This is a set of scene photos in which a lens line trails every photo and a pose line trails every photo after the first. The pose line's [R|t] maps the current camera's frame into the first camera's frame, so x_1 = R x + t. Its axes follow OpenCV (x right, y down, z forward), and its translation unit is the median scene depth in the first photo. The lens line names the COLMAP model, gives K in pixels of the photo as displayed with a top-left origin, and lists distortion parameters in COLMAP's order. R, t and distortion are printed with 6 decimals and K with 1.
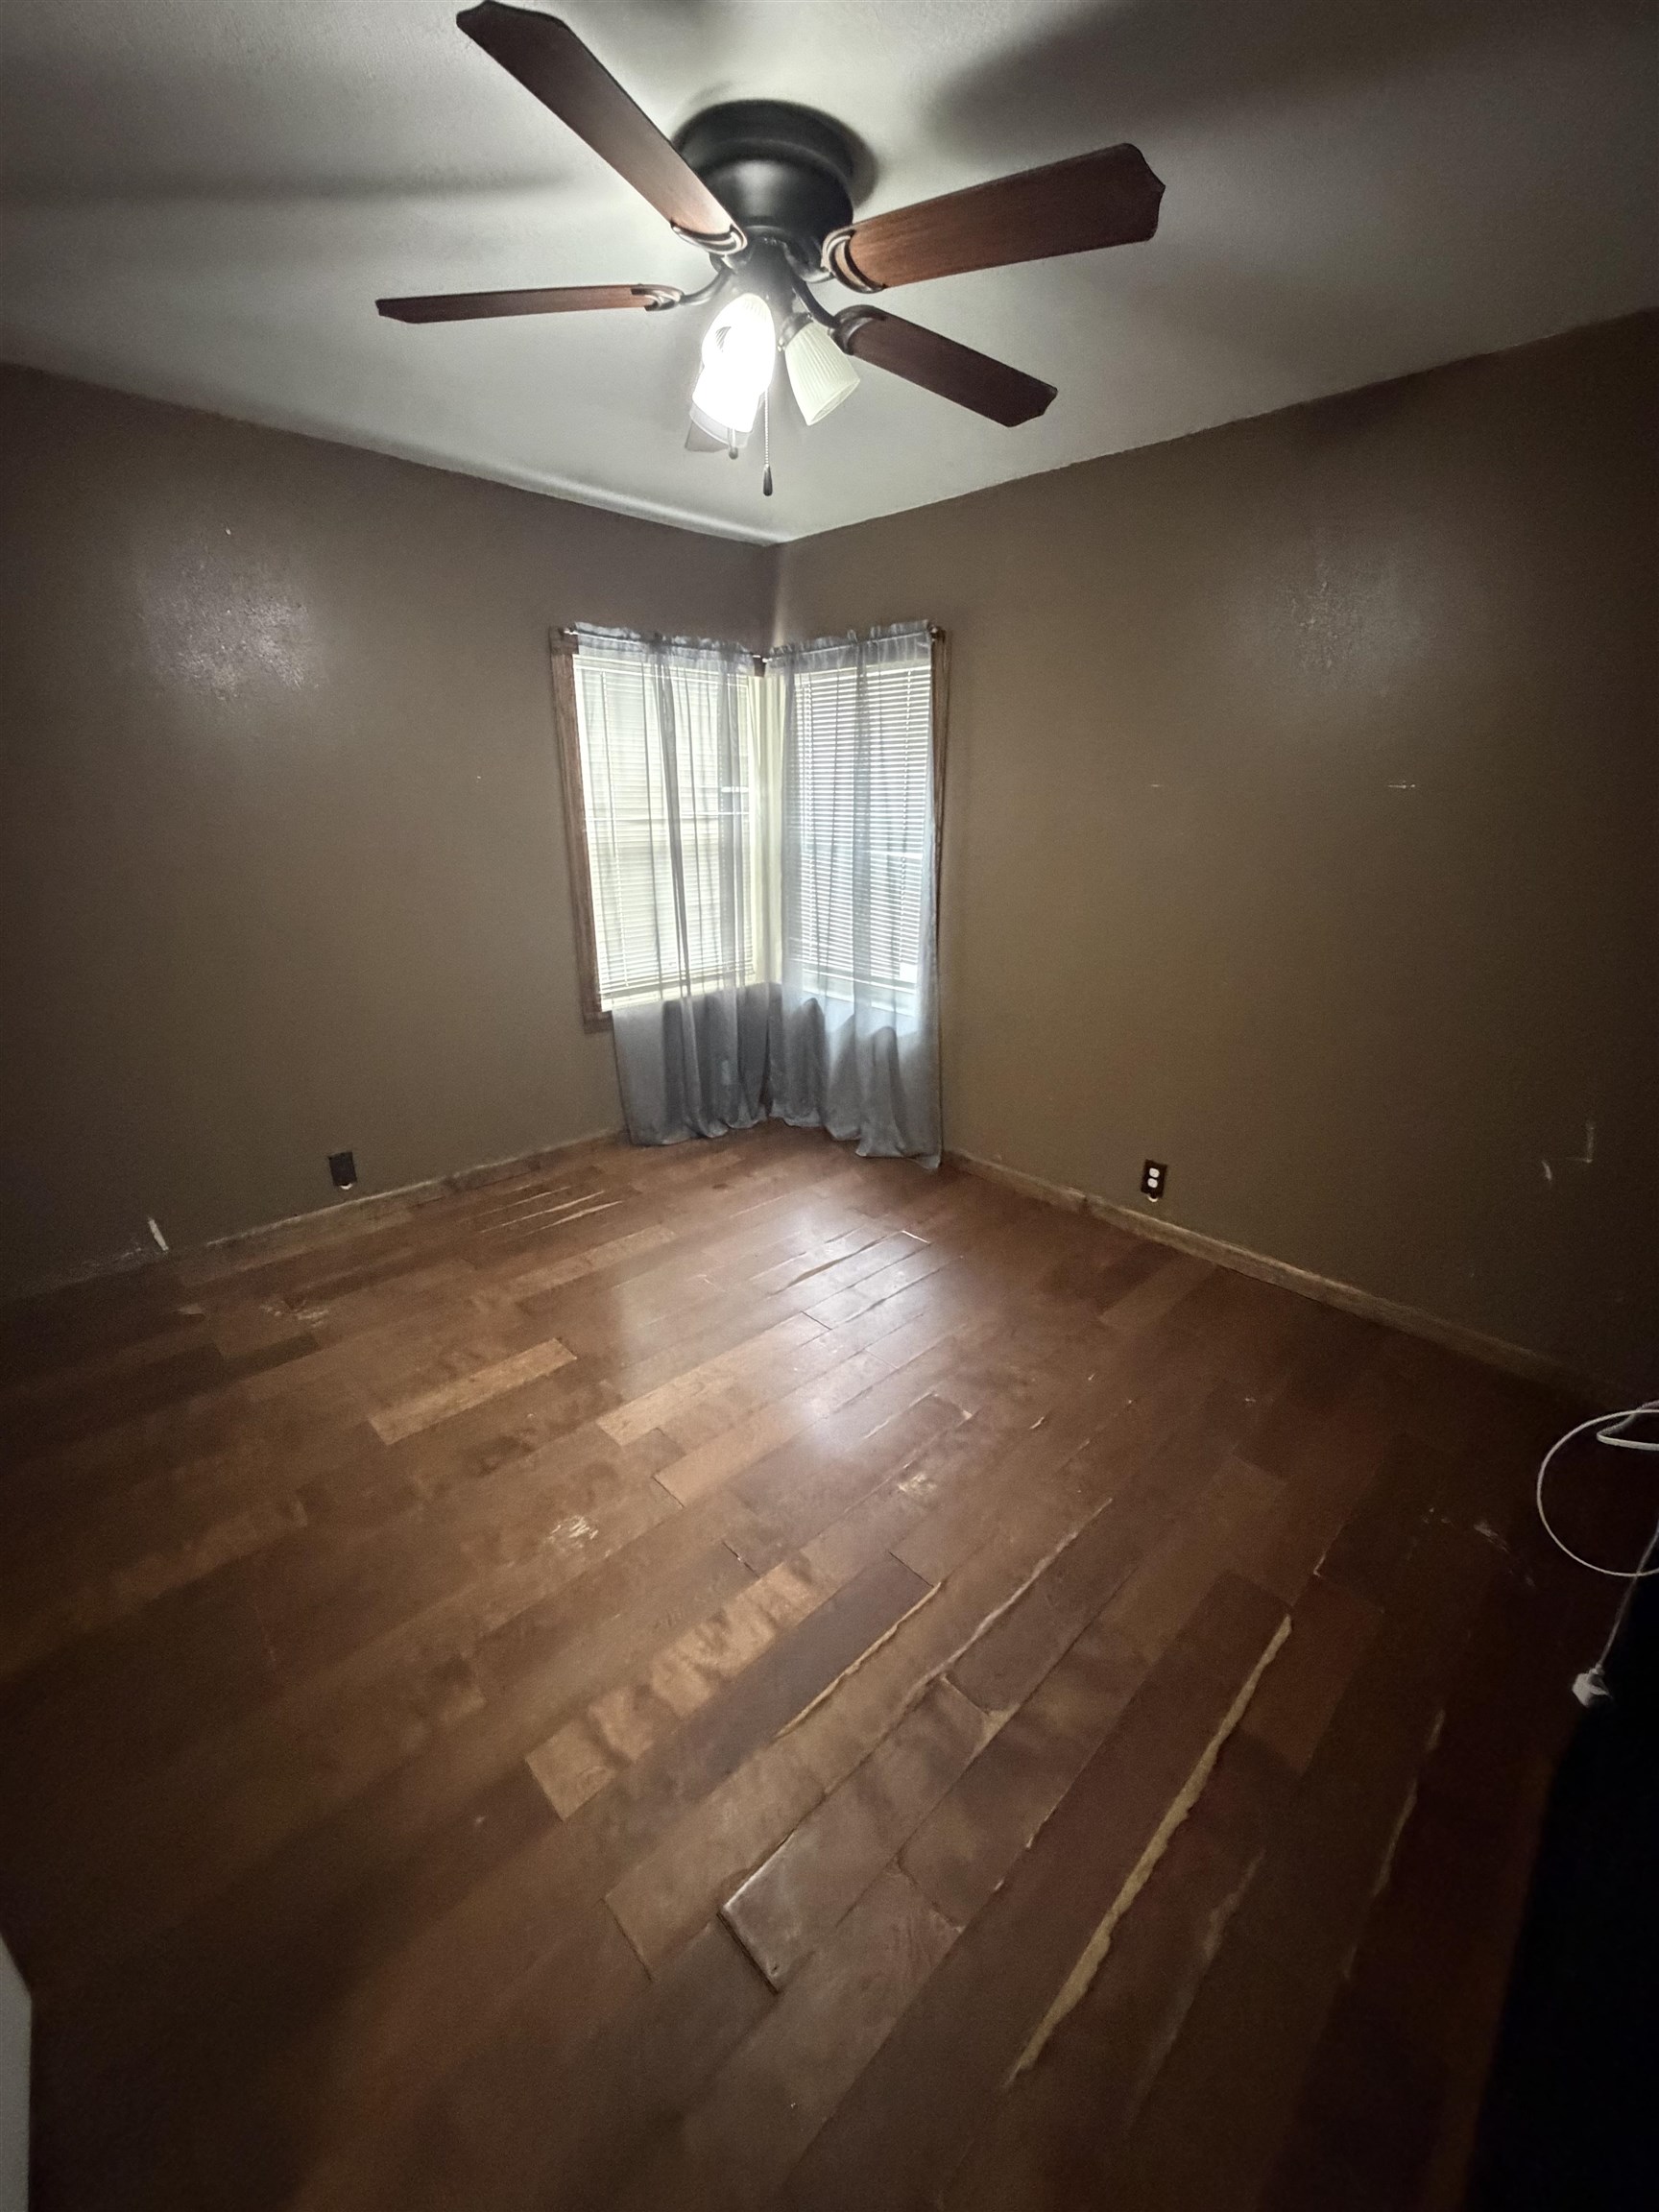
lens RADIAL K [[878.2, 0, 831.3], [0, 878.2, 1100.3], [0, 0, 1]] dist [-0.002468, 0.001316]
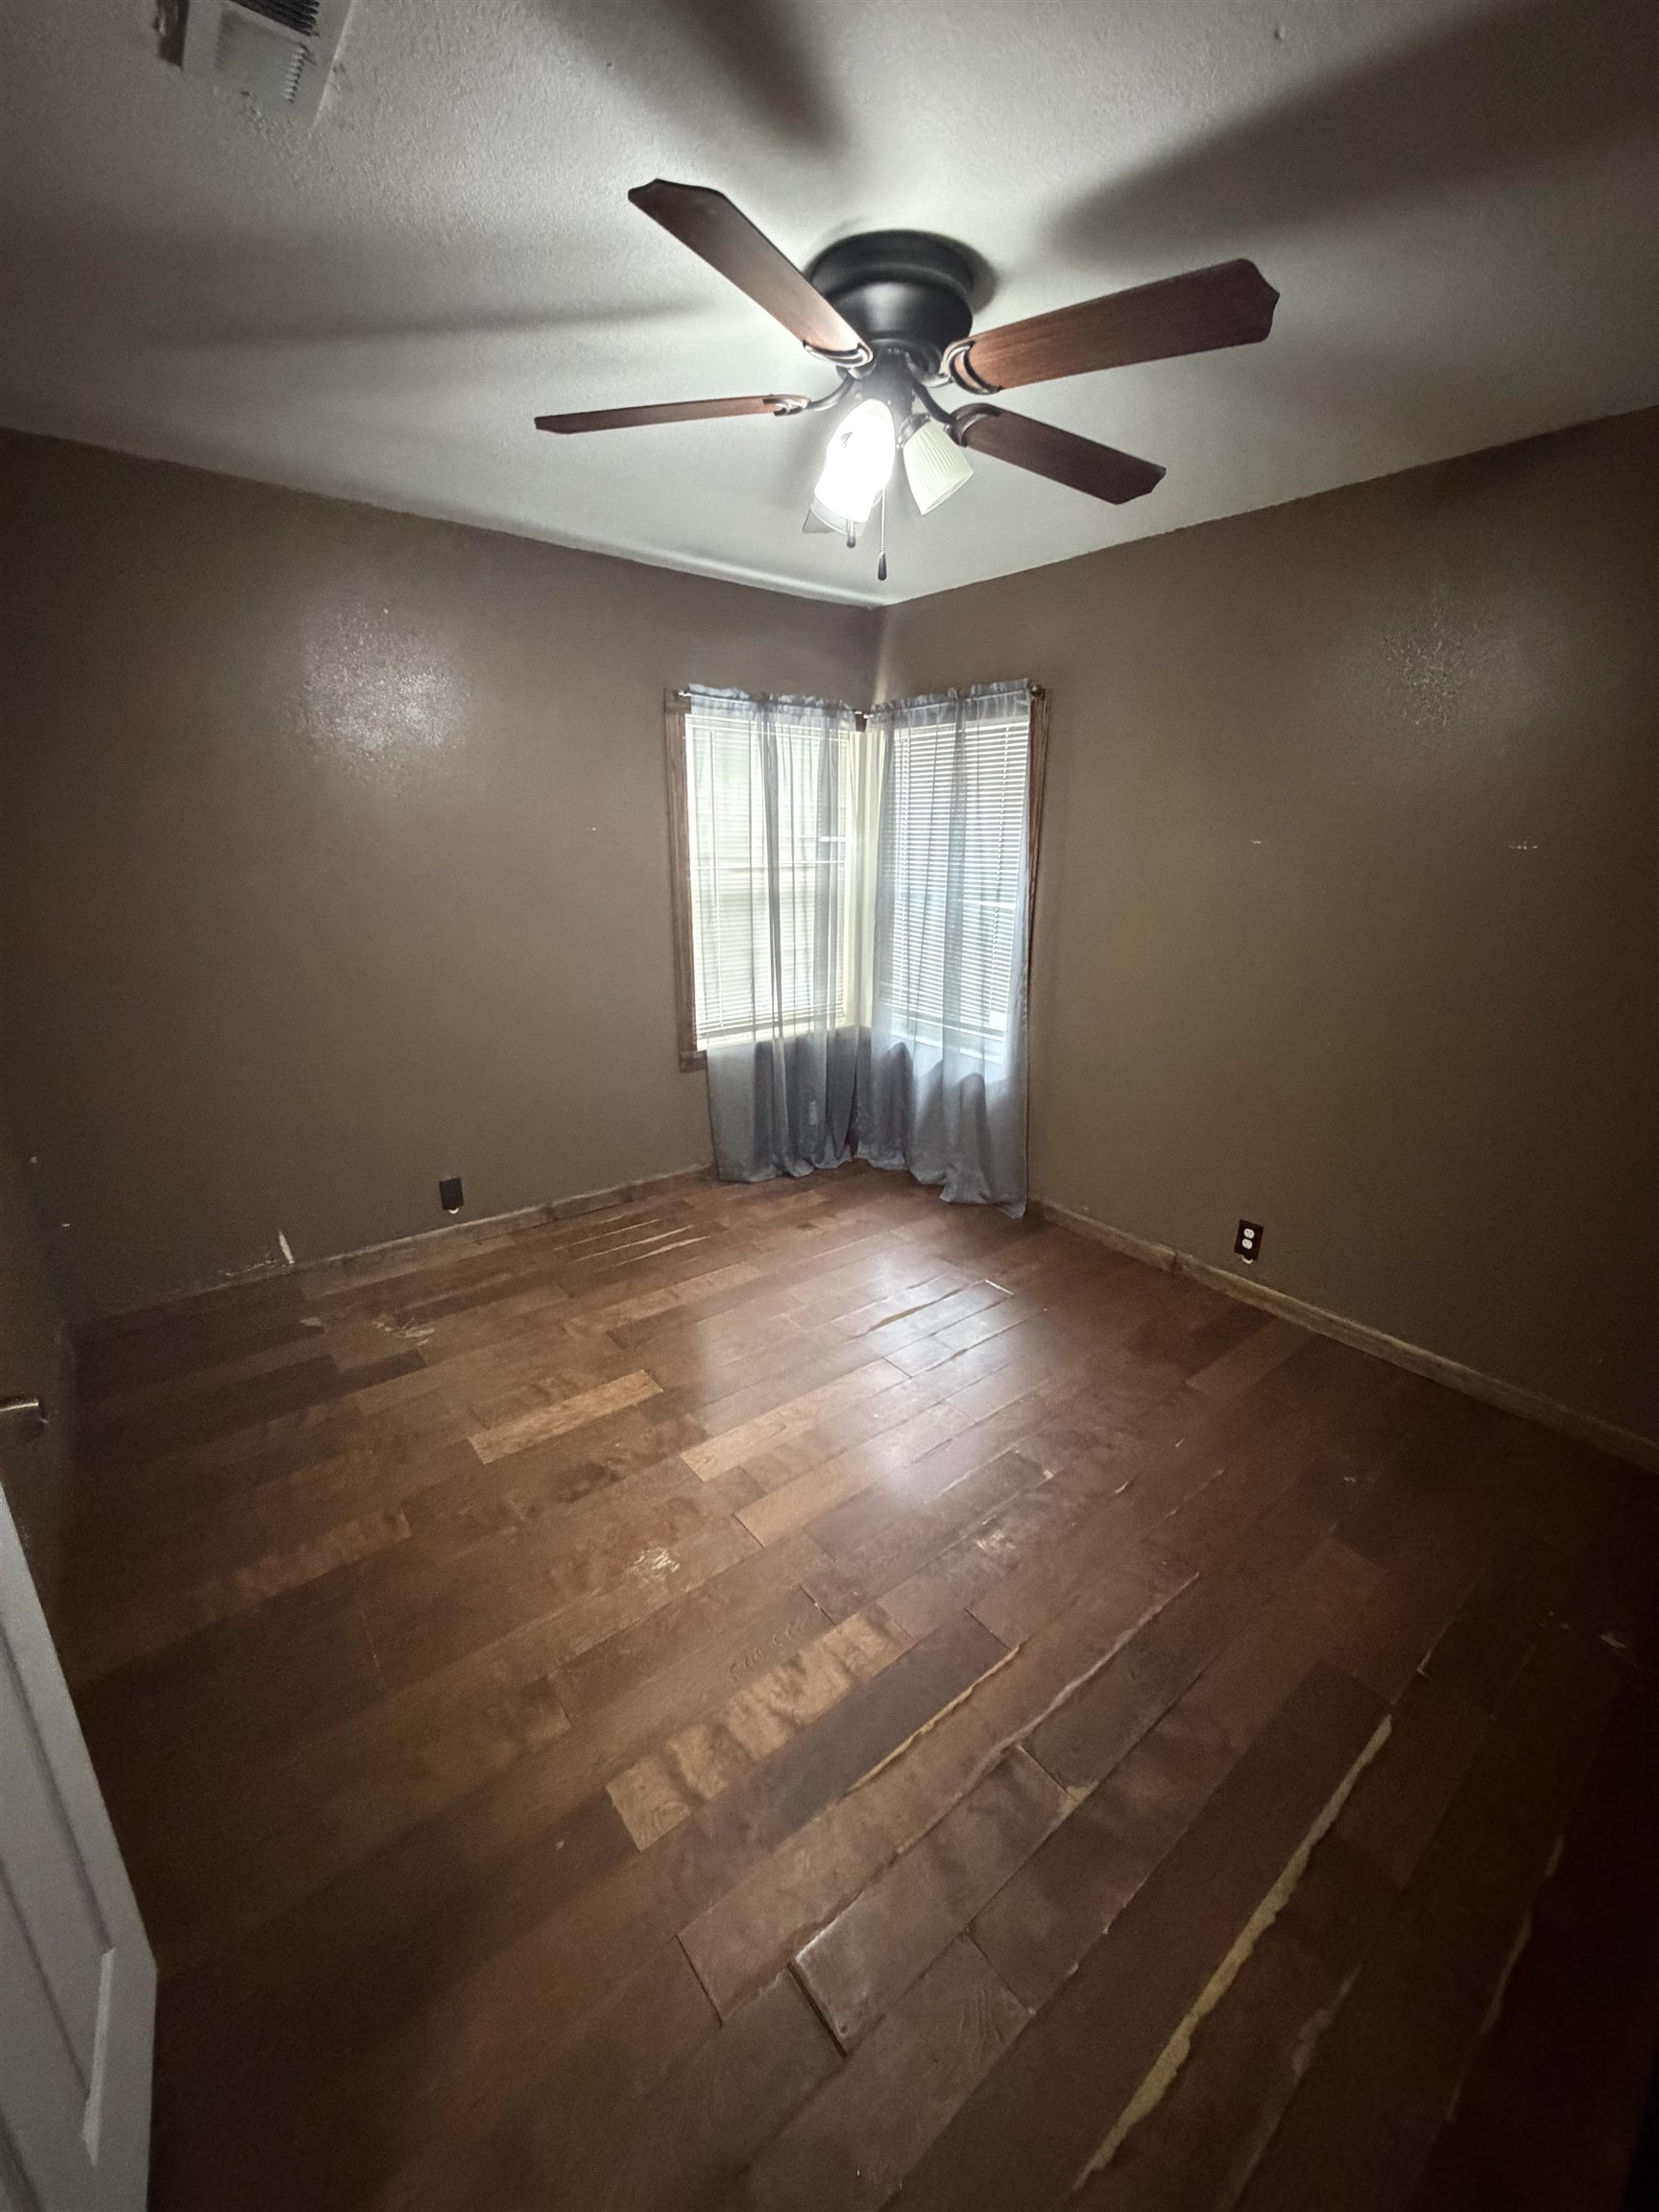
lens RADIAL K [[878.2, 0, 831.3], [0, 878.2, 1100.3], [0, 0, 1]] dist [-0.002468, 0.001316]
pose [[0.995163, 0.032341, -0.092758, -0.009572], [-0.036070, 0.998595, -0.038816, -0.013483], [0.091372, 0.041974, 0.994932, -0.019816]]
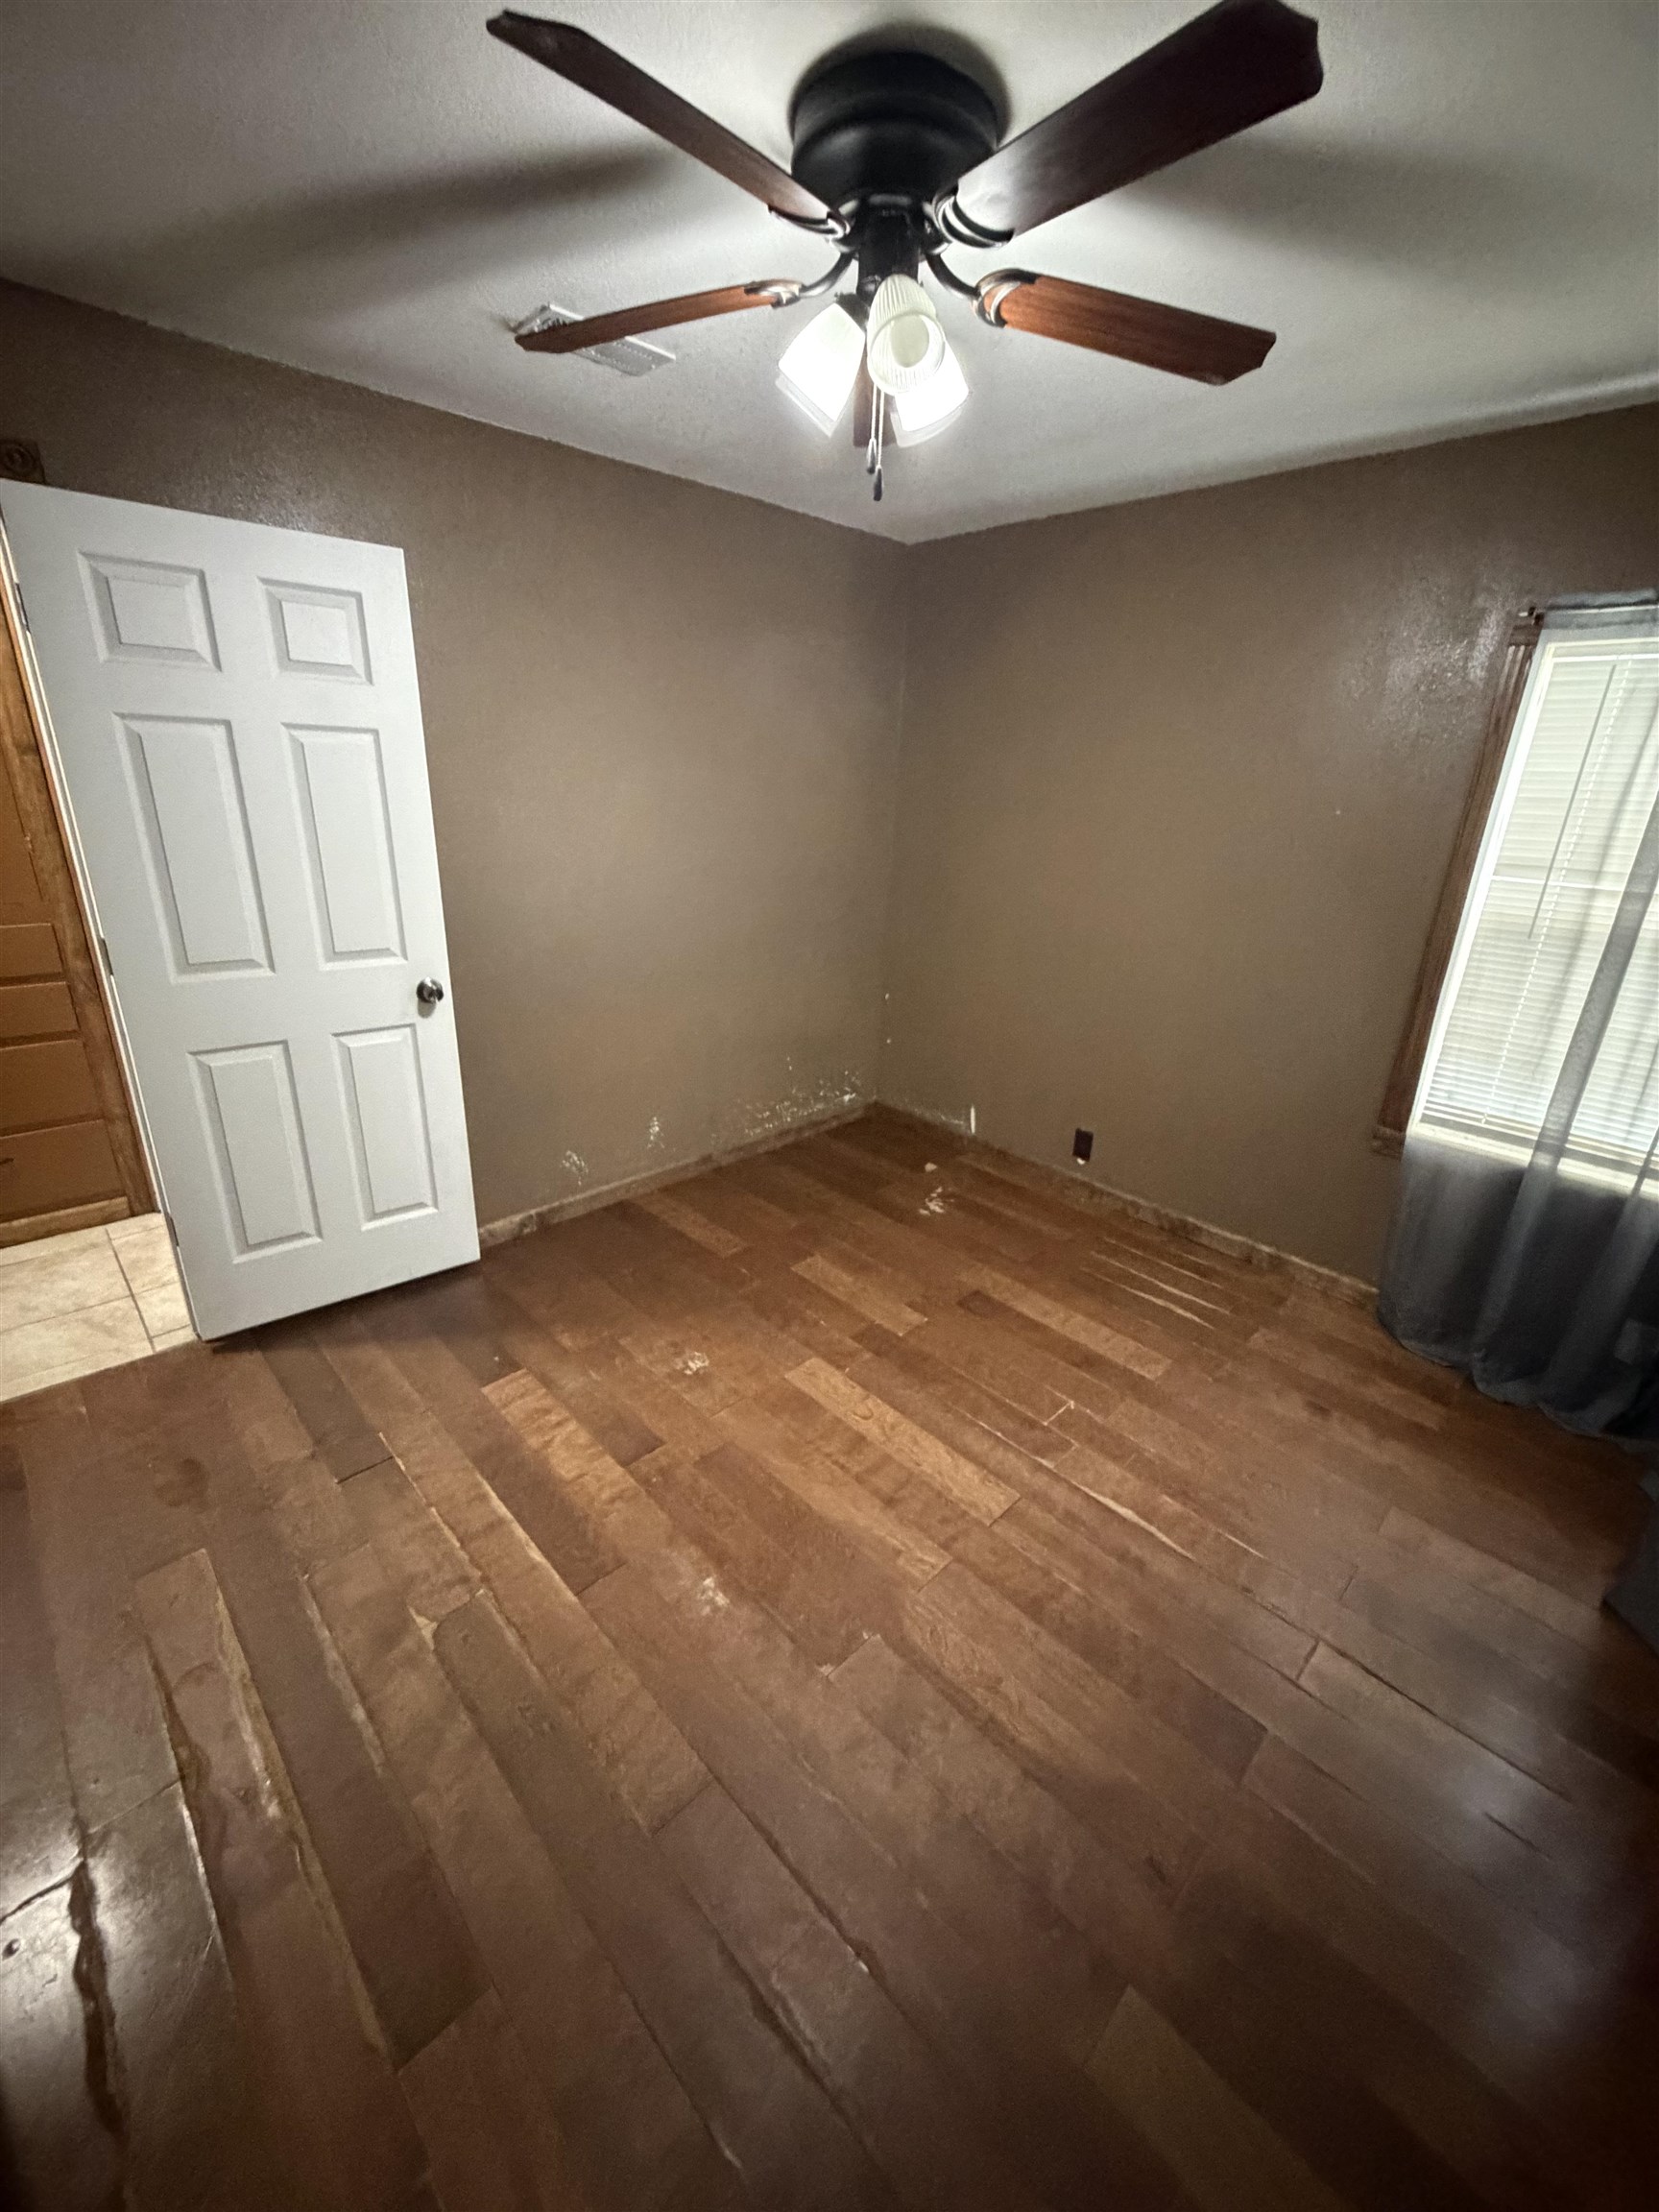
lens RADIAL K [[878.2, 0, 831.3], [0, 878.2, 1100.3], [0, 0, 1]] dist [-0.002468, 0.001316]
pose [[-0.000748, 0.340373, -0.940290, 0.655177], [-0.370546, 0.873261, 0.316404, -0.281666], [0.928814, 0.348657, 0.125470, 0.709595]]
